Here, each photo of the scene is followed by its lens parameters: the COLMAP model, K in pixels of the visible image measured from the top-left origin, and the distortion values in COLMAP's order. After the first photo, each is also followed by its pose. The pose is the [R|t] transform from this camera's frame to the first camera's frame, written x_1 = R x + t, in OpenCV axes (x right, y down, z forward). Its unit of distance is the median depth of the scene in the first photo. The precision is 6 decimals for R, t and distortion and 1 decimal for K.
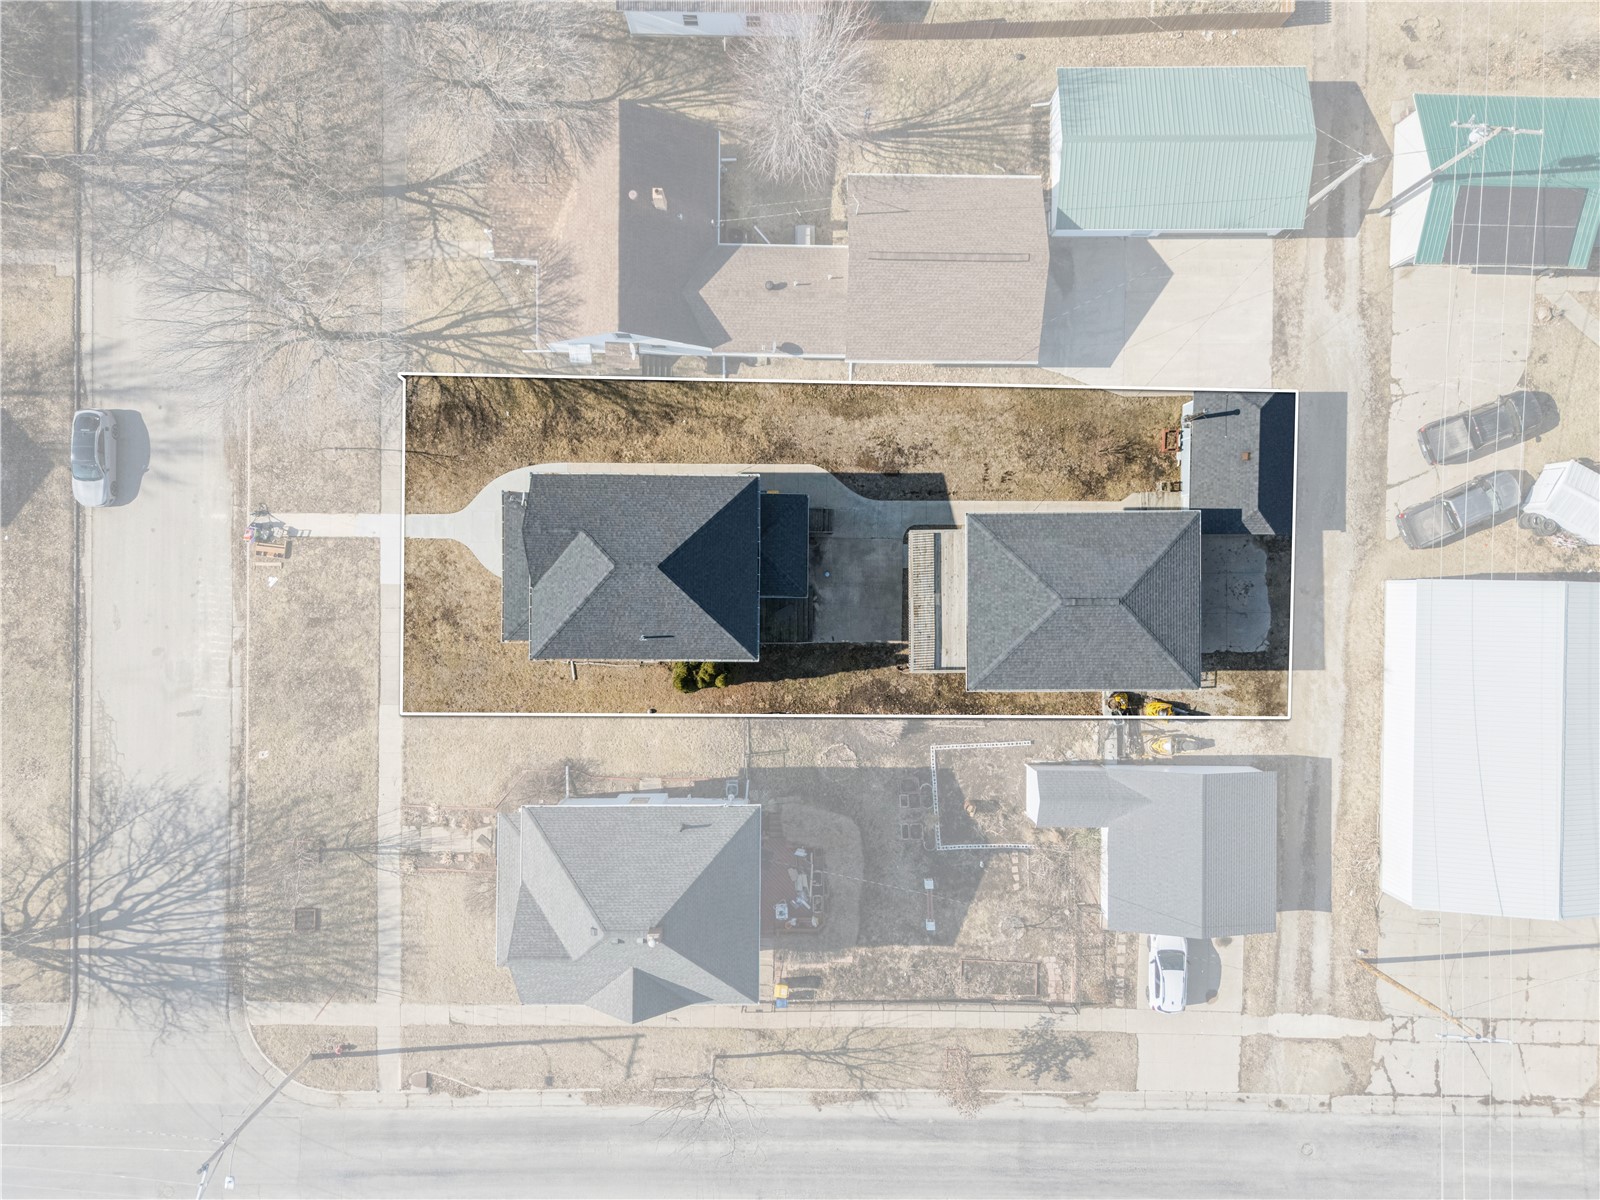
lens RADIAL K [[1215.0, 0, 797.9], [0, 1215.0, 574.5], [0, 0, 1]] dist [0.059897, -0.040713]
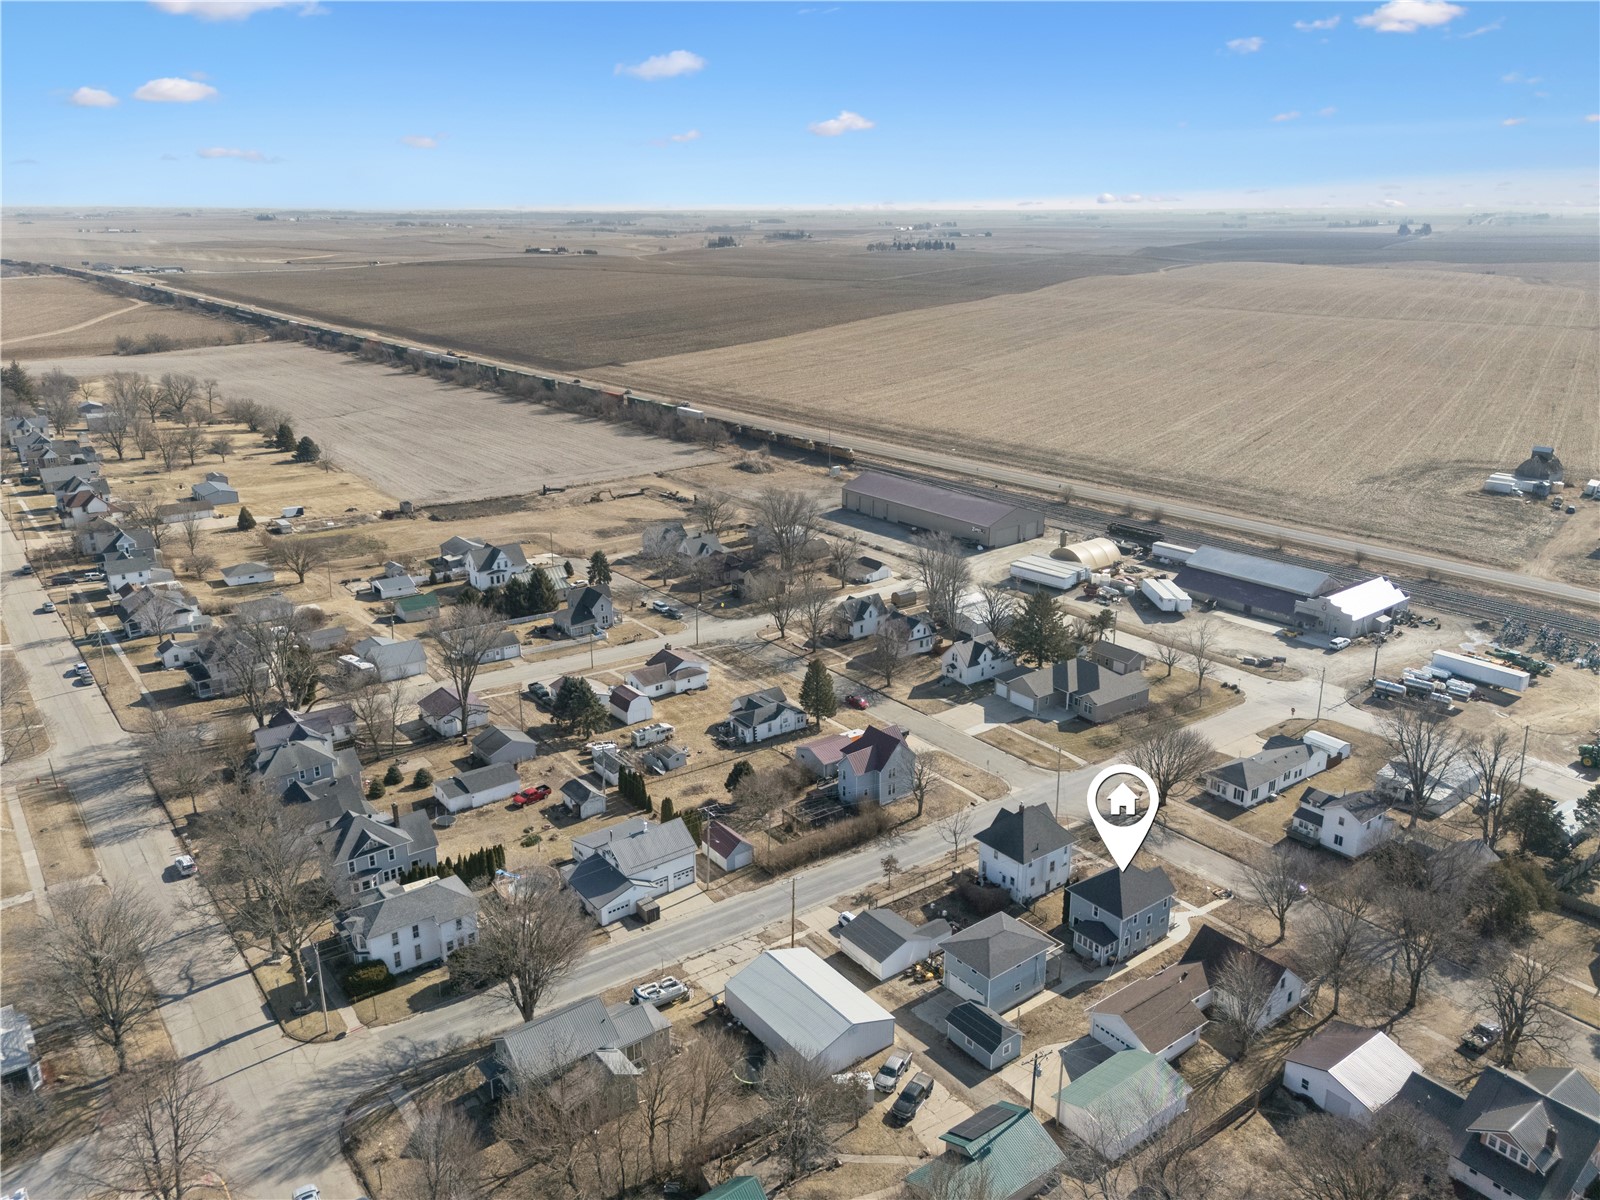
lens RADIAL K [[1184.7, 0, 803.4], [0, 1184.7, 579.4], [0, 0, 1]] dist [0.102117, -0.121093]
pose [[-0.791033, 0.167173, -0.588489, 1.658885], [-0.611643, -0.235941, 0.755132, -1.254316], [-0.012611, 0.957280, 0.288887, -0.357827]]
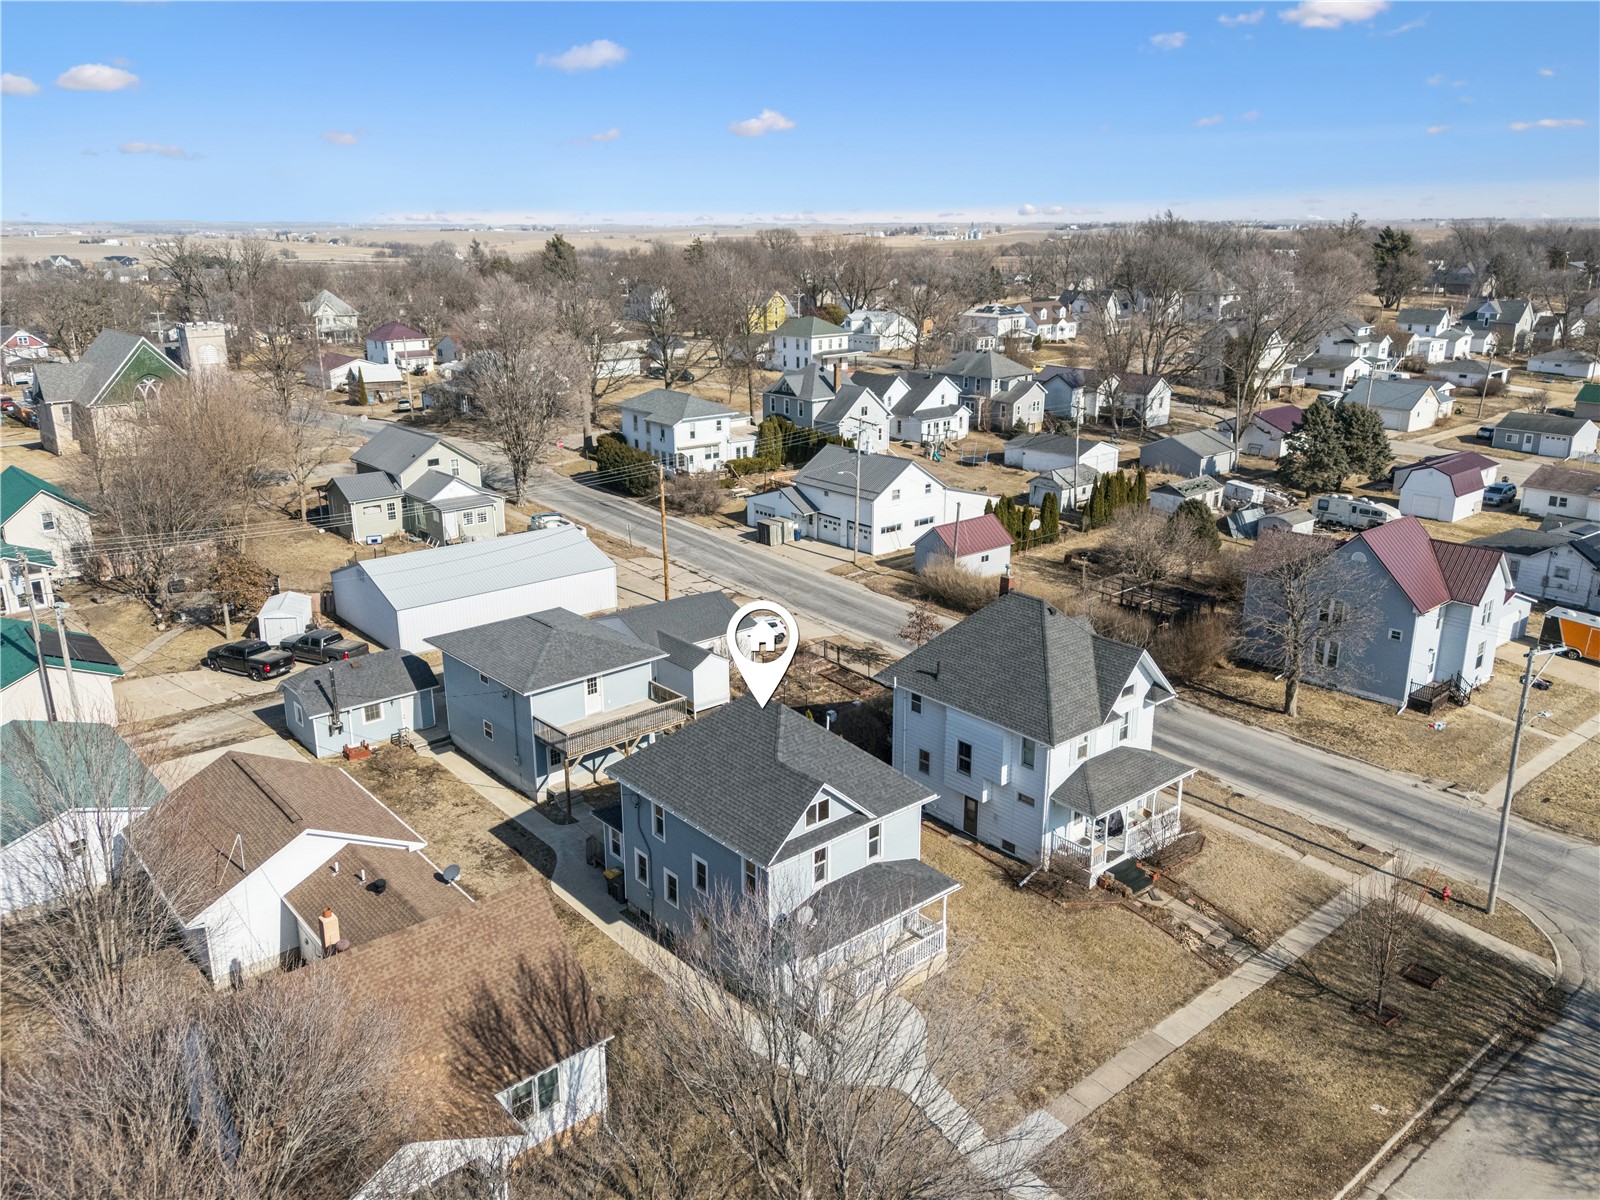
lens RADIAL K [[1215.0, 0, 797.9], [0, 1215.0, 574.5], [0, 0, 1]] dist [0.059897, -0.040713]
pose [[-0.653859, -0.224018, 0.722692, -0.648424], [0.756597, -0.186737, 0.626650, -0.444661], [-0.005428, 0.956528, 0.291591, 0.547585]]
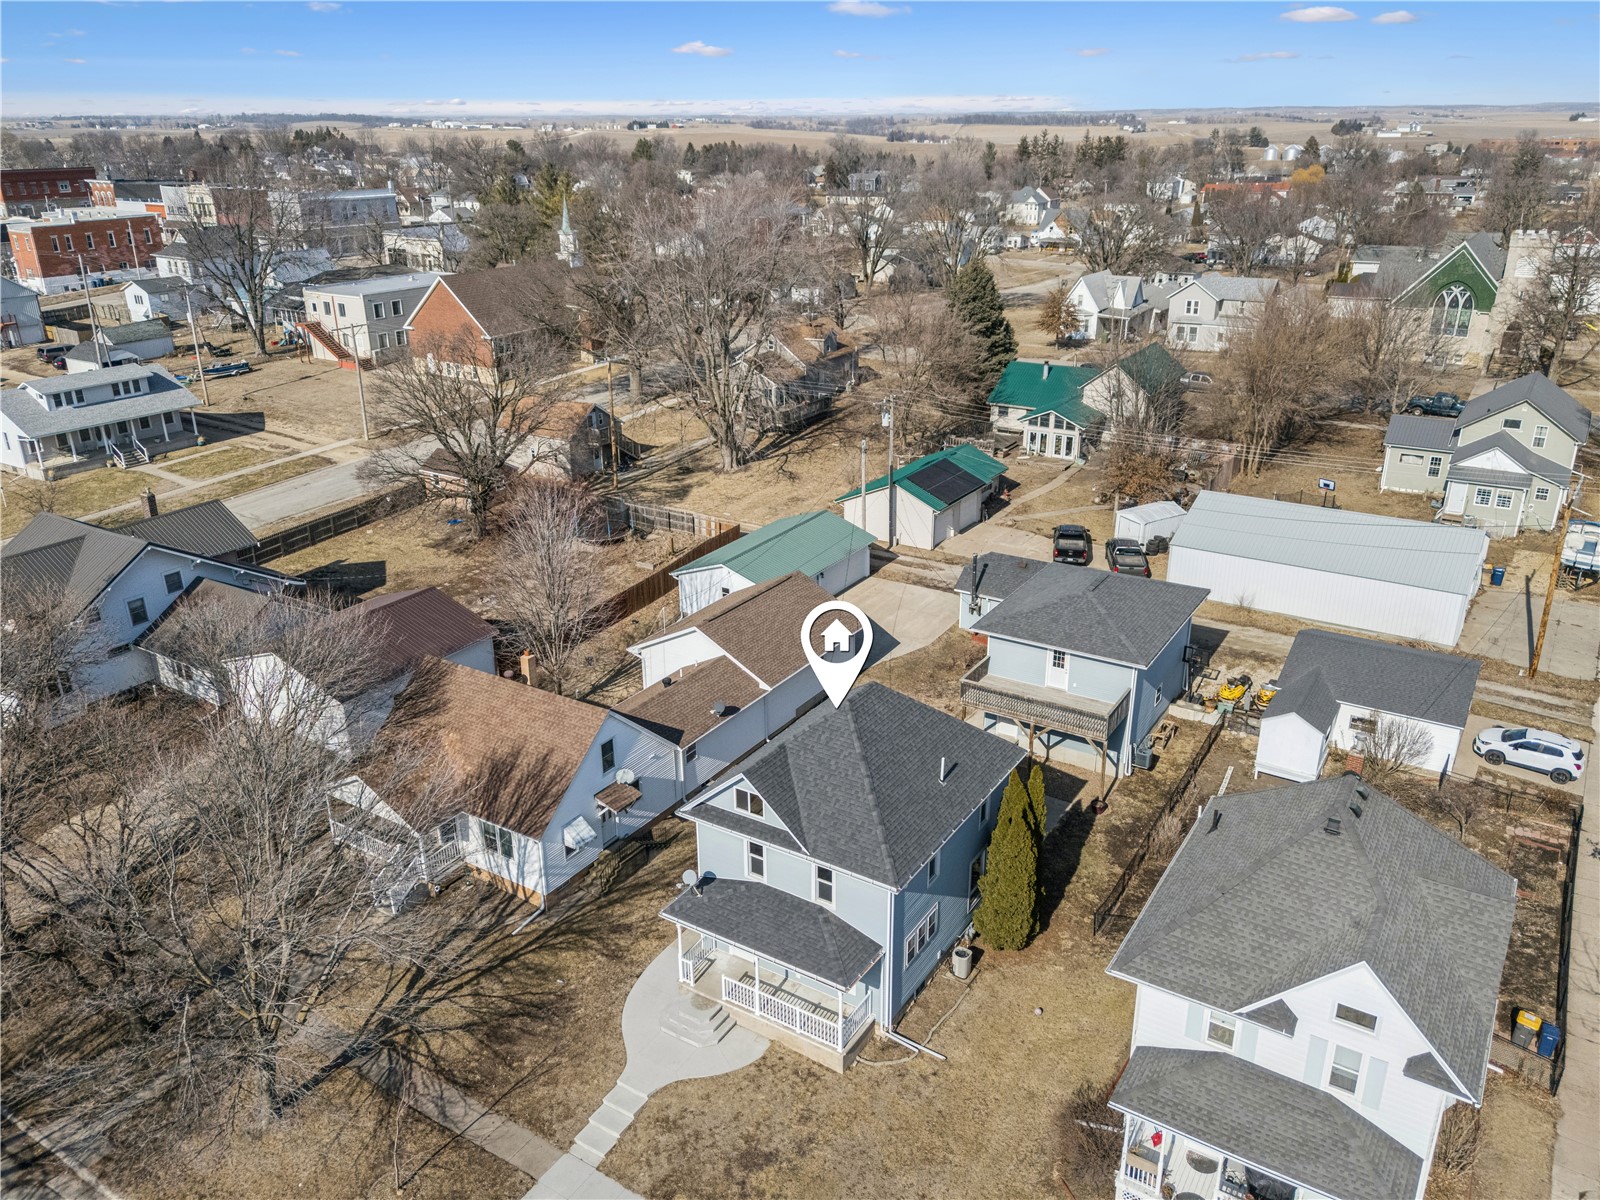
lens RADIAL K [[1215.0, 0, 797.9], [0, 1215.0, 574.5], [0, 0, 1]] dist [0.059897, -0.040713]
pose [[0.534012, -0.317926, 0.783425, -0.643398], [0.845238, 0.178711, -0.503622, 0.297050], [0.020108, 0.931120, 0.364157, 0.528780]]
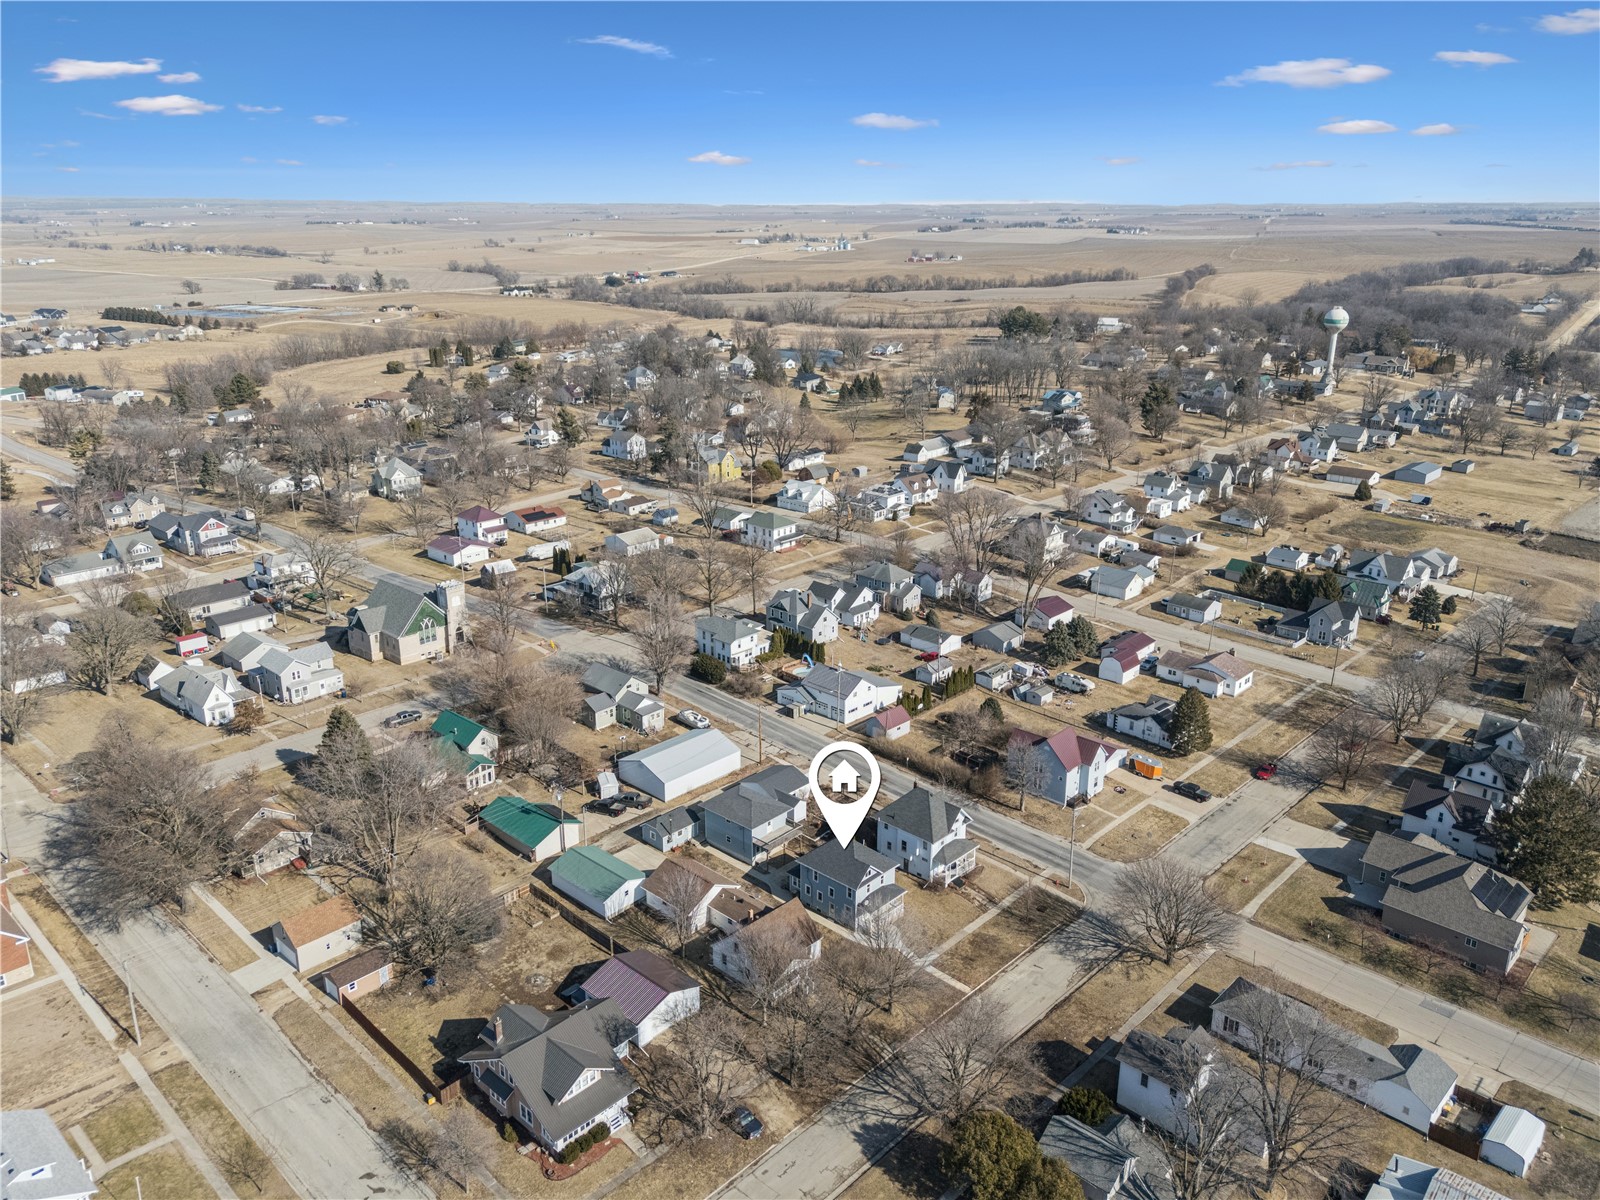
lens RADIAL K [[1184.7, 0, 803.4], [0, 1184.7, 579.4], [0, 0, 1]] dist [0.102117, -0.121093]
pose [[-0.731846, -0.218720, 0.645417, -1.498250], [0.681402, -0.221409, 0.697617, -1.644337], [-0.009682, 0.950337, 0.311074, -0.415943]]
